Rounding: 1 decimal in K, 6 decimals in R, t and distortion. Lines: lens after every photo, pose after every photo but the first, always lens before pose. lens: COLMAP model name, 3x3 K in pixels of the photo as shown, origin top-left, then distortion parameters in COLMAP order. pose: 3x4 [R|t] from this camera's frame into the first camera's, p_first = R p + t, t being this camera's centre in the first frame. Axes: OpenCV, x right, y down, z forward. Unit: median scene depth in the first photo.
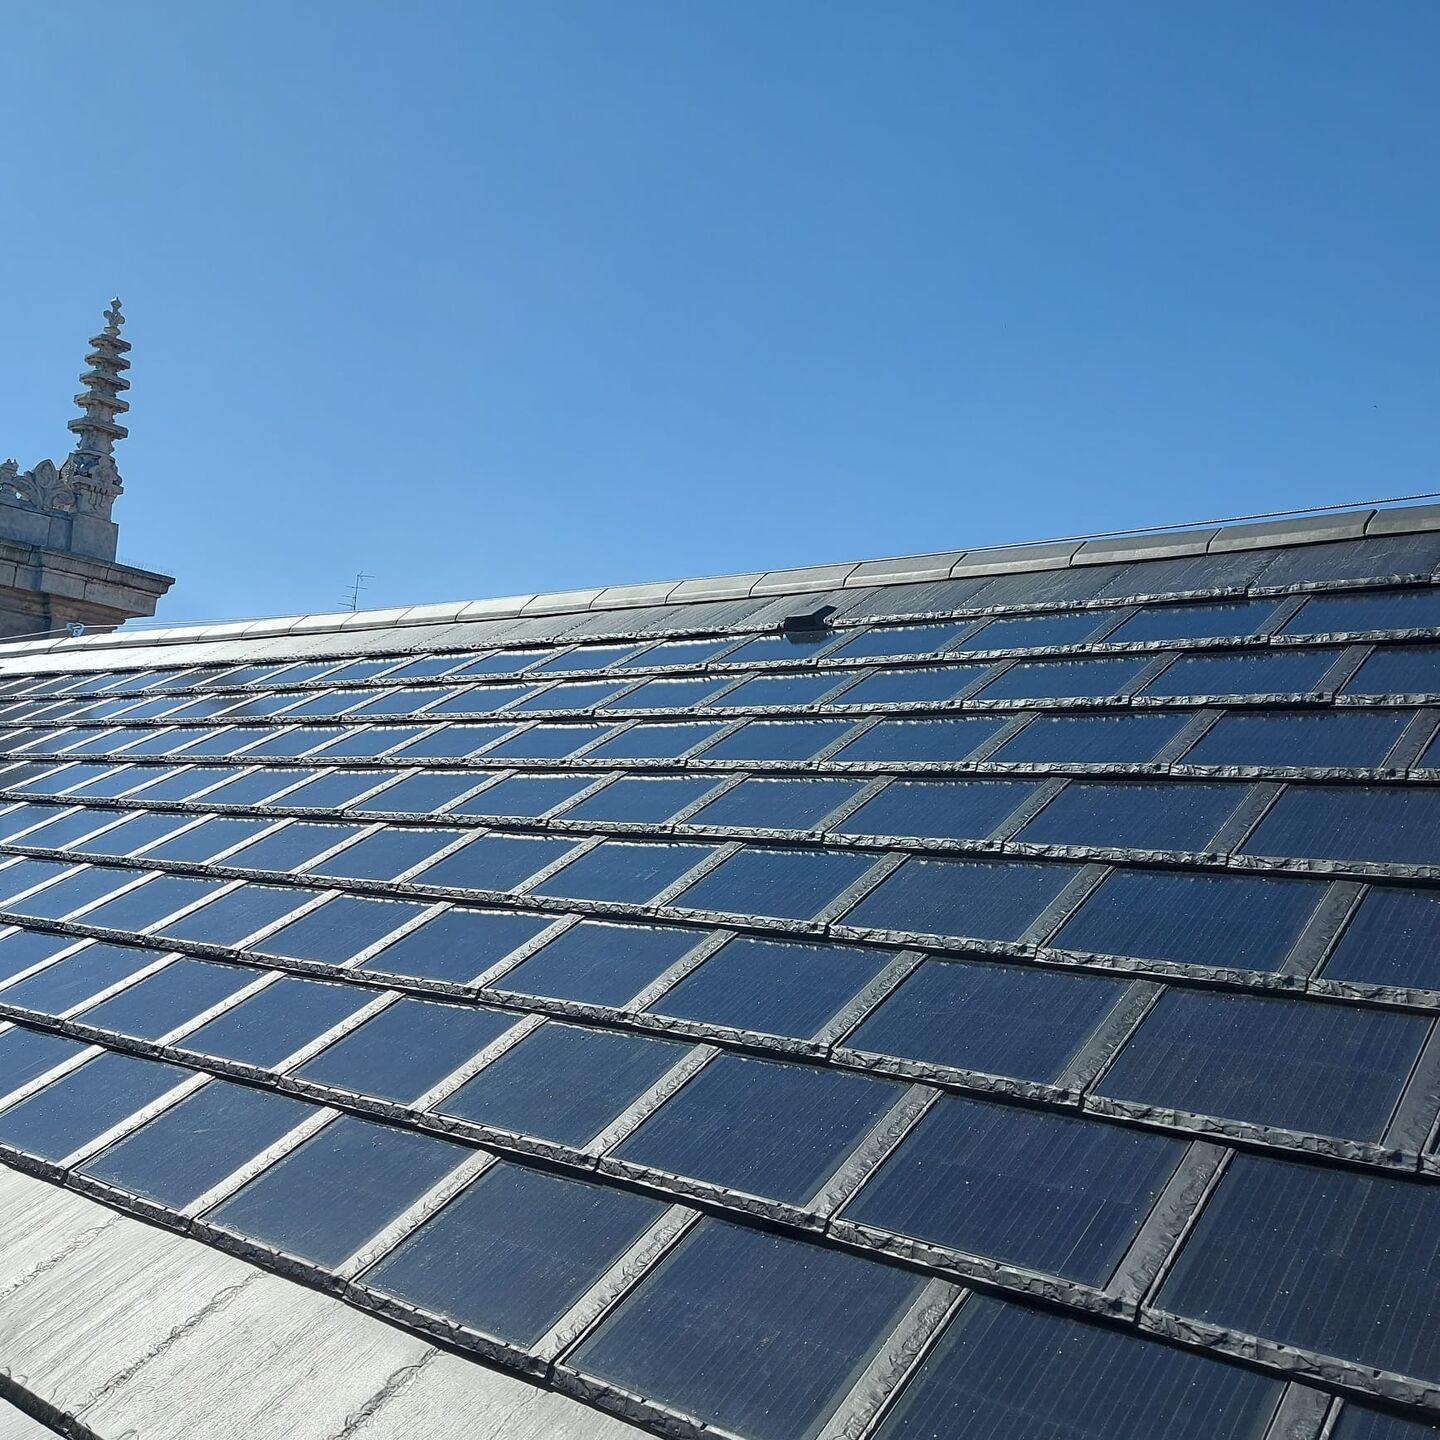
lens RADIAL K [[1384.4, 0, 726.9], [0, 1384.4, 721.1], [0, 0, 1]] dist [0.144981, -0.192854]
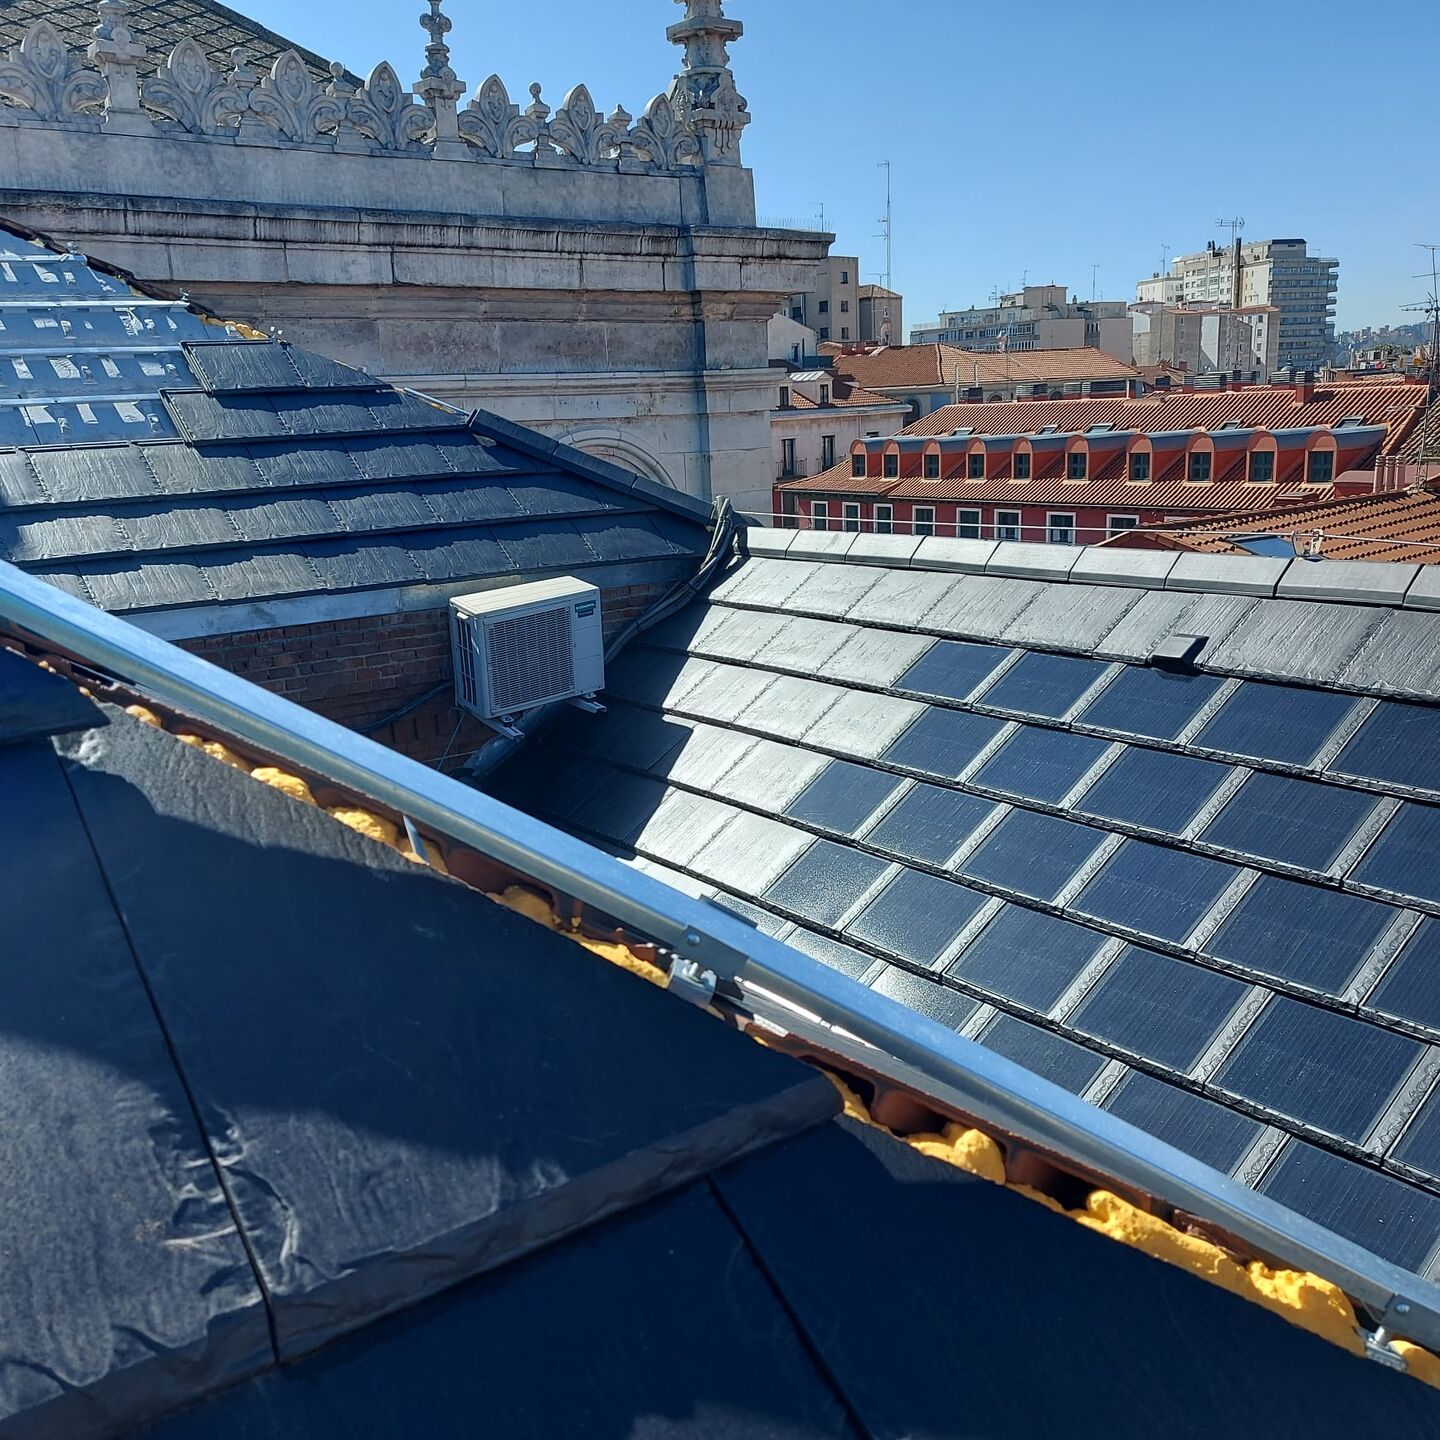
lens RADIAL K [[1412.5, 0, 745.3], [0, 1412.5, 706.3], [0, 0, 1]] dist [0.109220, -0.108348]
pose [[0.964870, -0.074331, -0.251994, -0.267887], [0.149711, 0.943741, 0.294857, -0.096123], [0.215900, -0.322225, 0.921715, 0.222345]]
